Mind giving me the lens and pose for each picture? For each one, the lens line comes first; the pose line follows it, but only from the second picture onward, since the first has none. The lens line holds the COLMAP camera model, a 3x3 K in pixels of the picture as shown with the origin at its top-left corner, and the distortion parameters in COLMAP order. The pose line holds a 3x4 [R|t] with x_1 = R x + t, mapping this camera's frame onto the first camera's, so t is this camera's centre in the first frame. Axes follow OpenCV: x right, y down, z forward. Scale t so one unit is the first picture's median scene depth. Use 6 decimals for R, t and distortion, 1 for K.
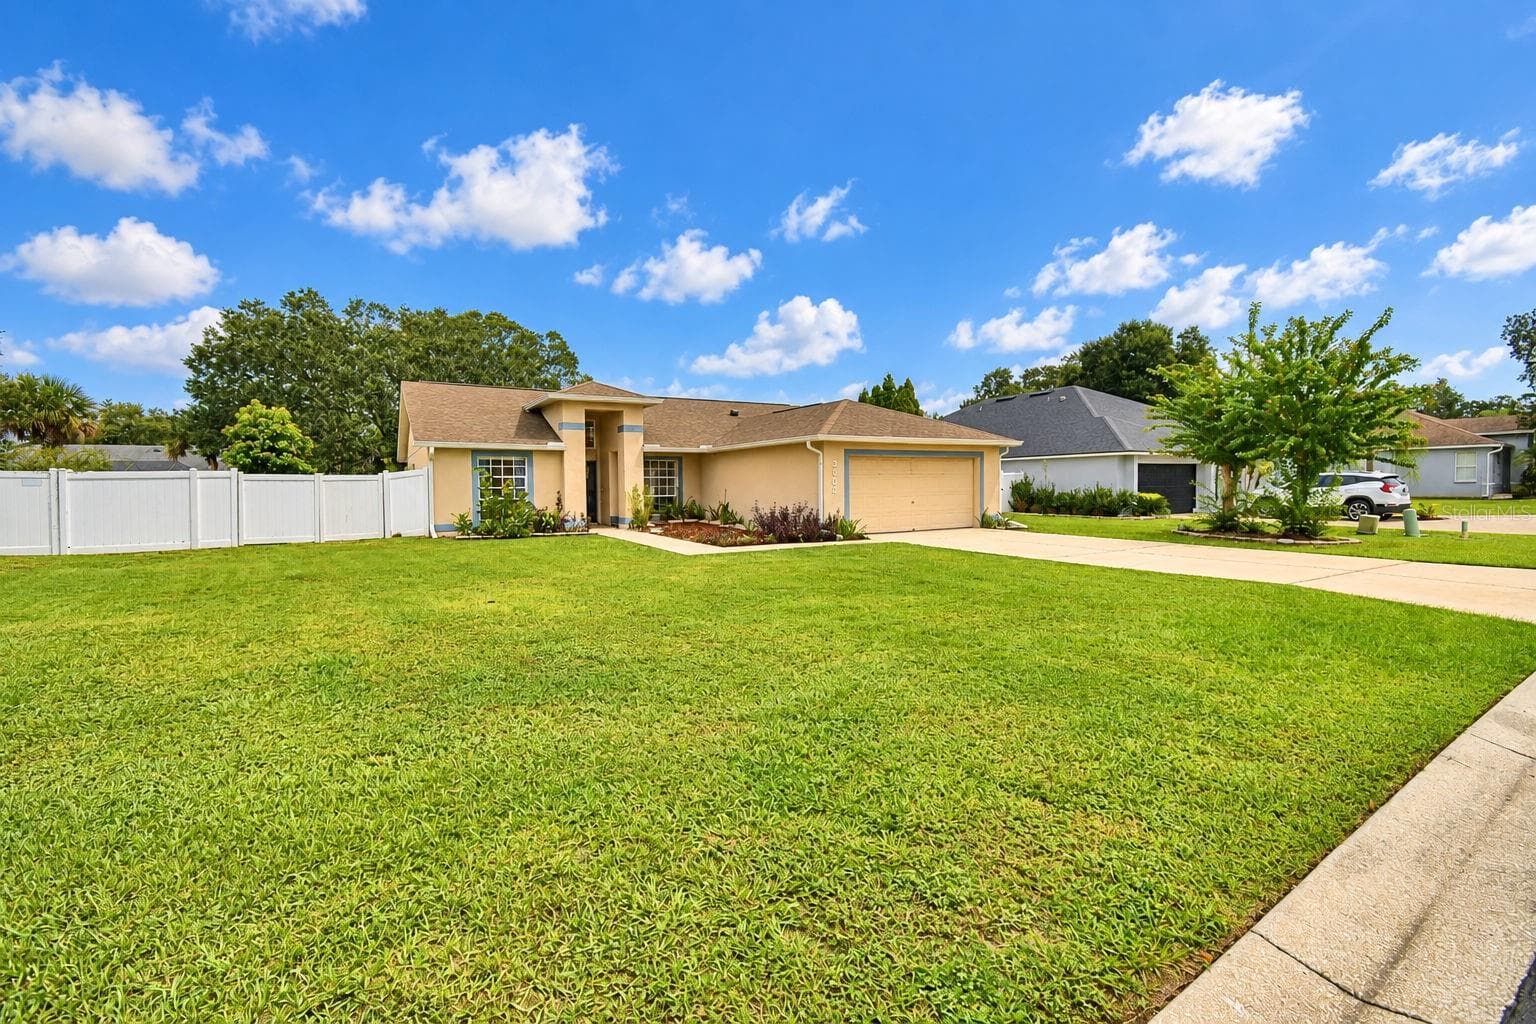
lens RADIAL K [[667.2, 0, 766.2], [0, 667.2, 515.8], [0, 0, 1]] dist [0.015879, -0.000333]
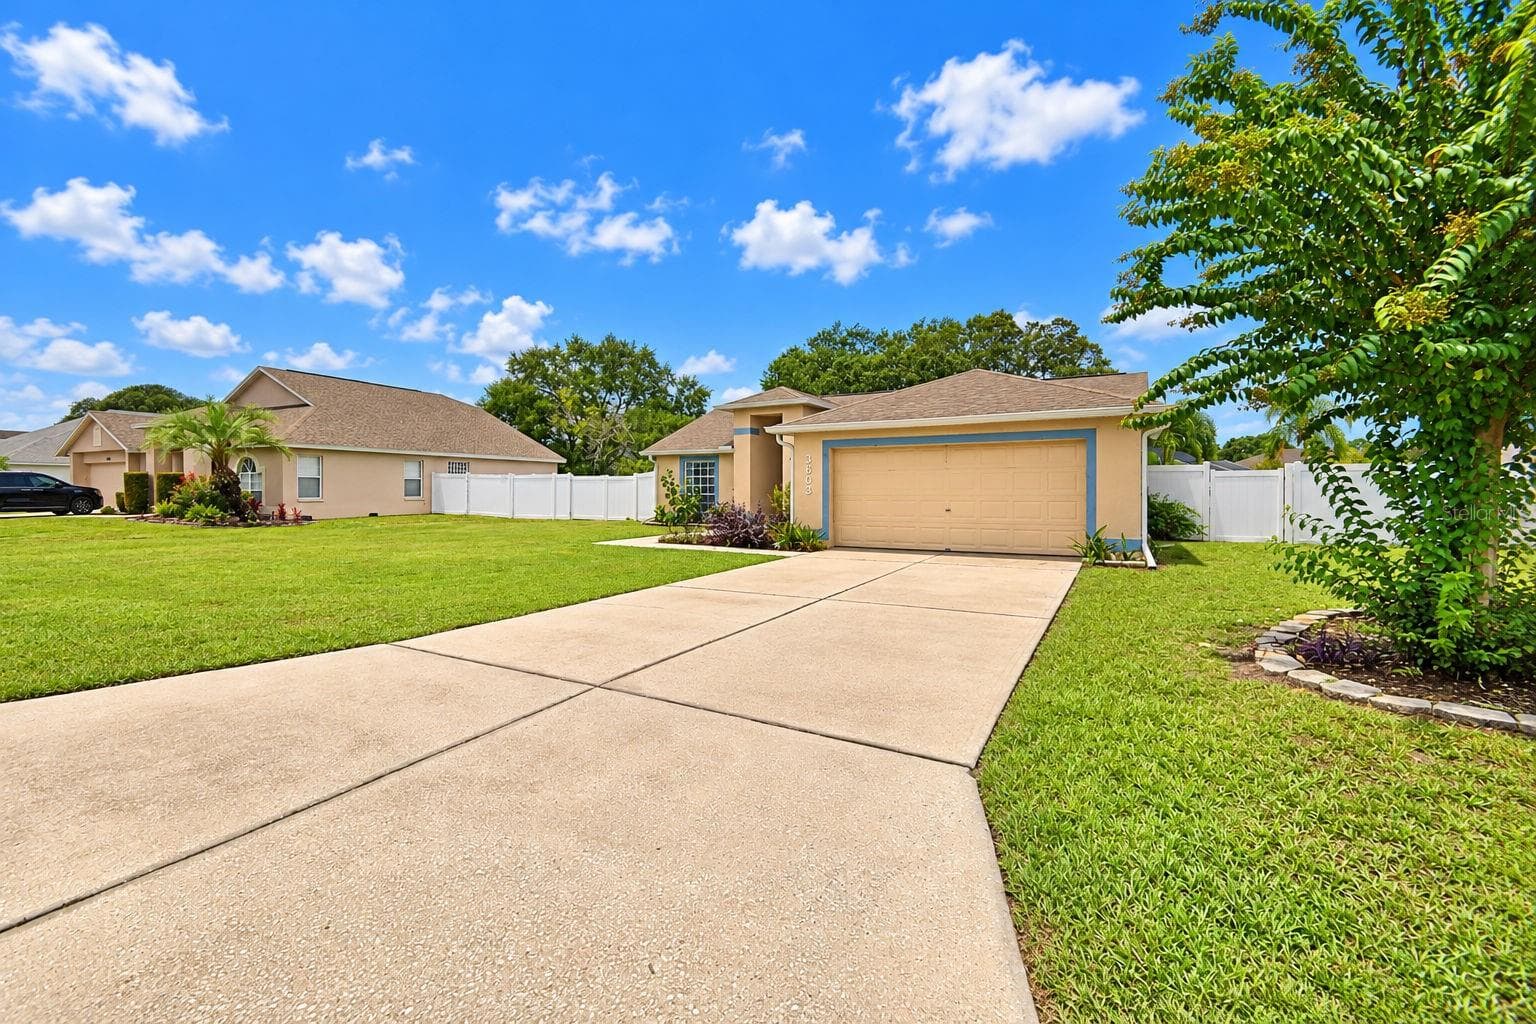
lens RADIAL K [[667.2, 0, 757.7], [0, 667.2, 509.8], [0, 0, 1]] dist [0.015879, -0.000333]
pose [[0.513363, 0.037276, -0.857362, 0.678721], [-0.043581, 0.998899, 0.017335, -0.022386], [0.857064, 0.028466, 0.514422, 0.443469]]
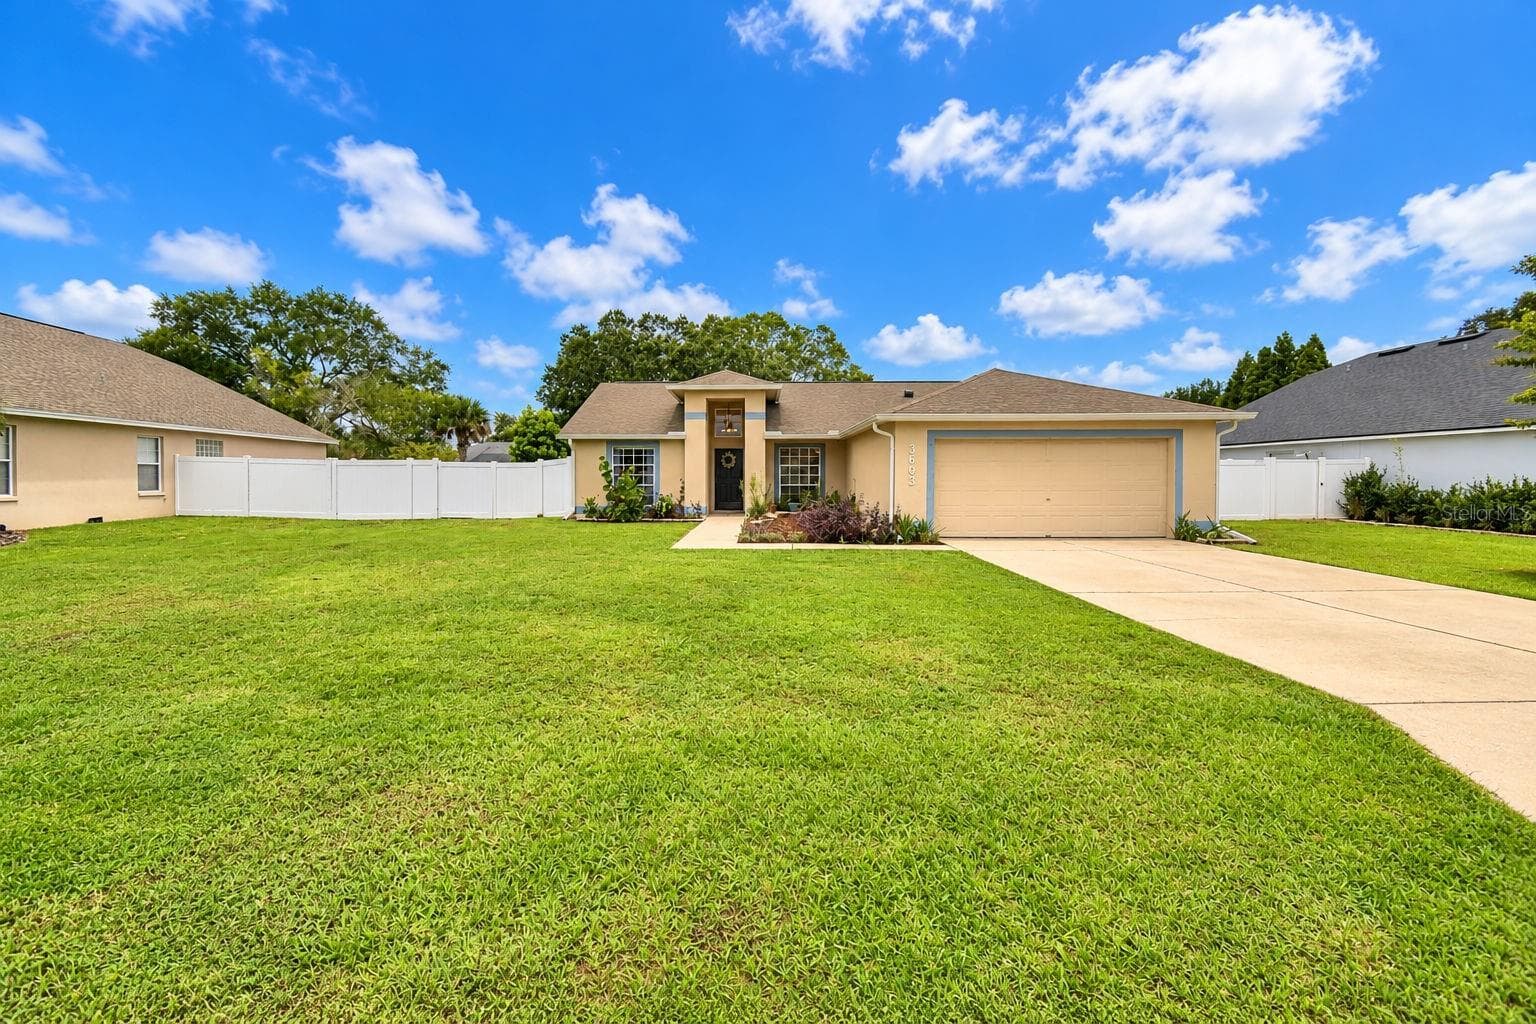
lens RADIAL K [[667.2, 0, 748.2], [0, 667.2, 486.8], [0, 0, 1]] dist [0.015879, -0.000333]
pose [[0.856444, 0.017639, -0.515939, 0.302744], [-0.031557, 0.999336, -0.018218, -0.009245], [0.515275, 0.031884, 0.856432, 0.171983]]
